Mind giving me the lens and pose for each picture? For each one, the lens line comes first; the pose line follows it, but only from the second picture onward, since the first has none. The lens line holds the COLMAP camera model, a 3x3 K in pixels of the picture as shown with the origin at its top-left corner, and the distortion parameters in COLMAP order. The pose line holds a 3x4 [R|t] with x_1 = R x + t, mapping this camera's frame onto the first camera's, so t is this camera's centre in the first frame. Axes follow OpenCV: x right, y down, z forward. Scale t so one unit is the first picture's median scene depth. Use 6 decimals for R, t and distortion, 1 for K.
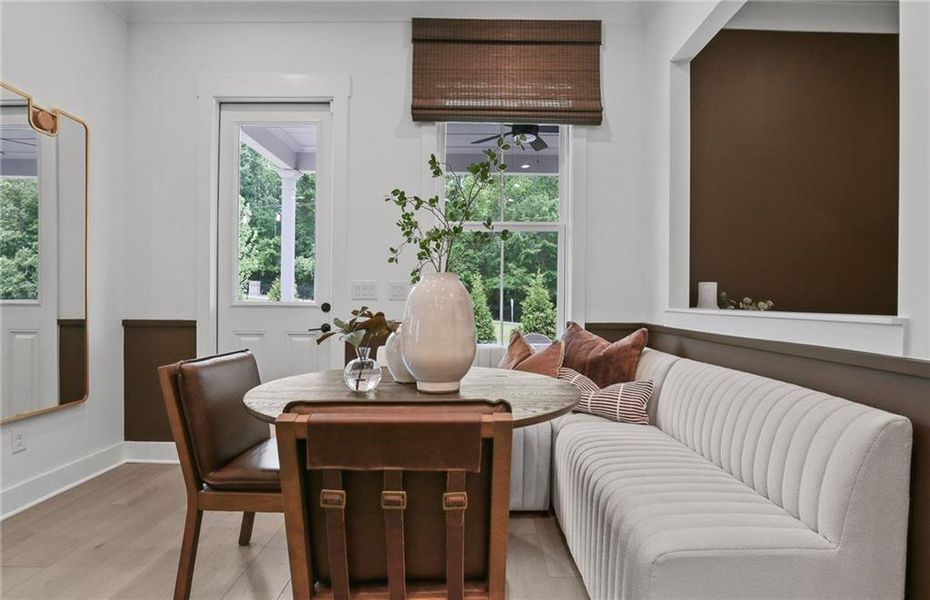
lens RADIAL K [[484.7, 0, 474.6], [0, 484.7, 300.2], [0, 0, 1]] dist [-0.004061, -0.000692]
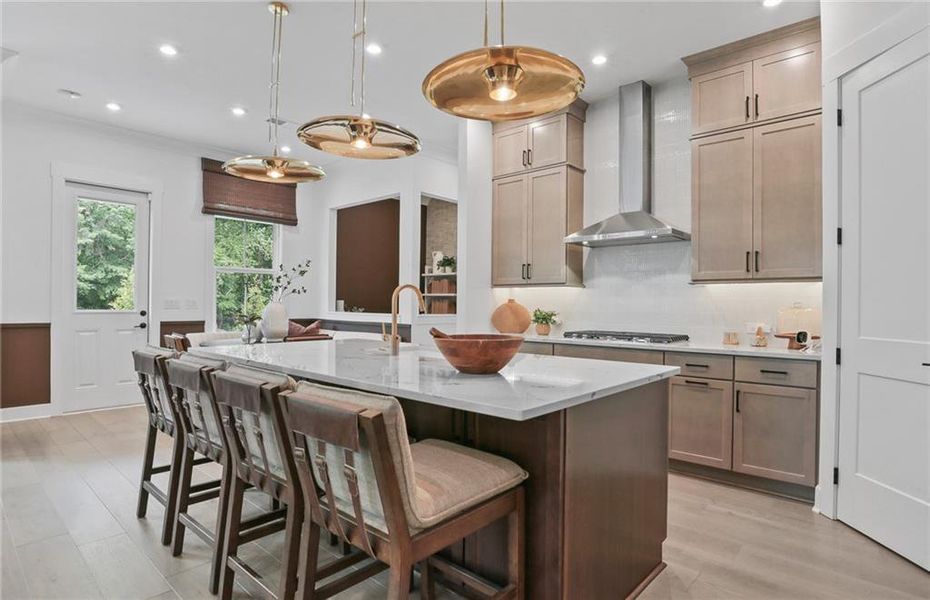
lens RADIAL K [[484.7, 0, 467.7], [0, 484.7, 299.0], [0, 0, 1]] dist [-0.004061, -0.000692]
pose [[0.677140, 0.007045, 0.735821, -0.806897], [-0.006912, 0.999971, -0.003213, -0.039333], [-0.735822, -0.002910, 0.677169, -1.019303]]
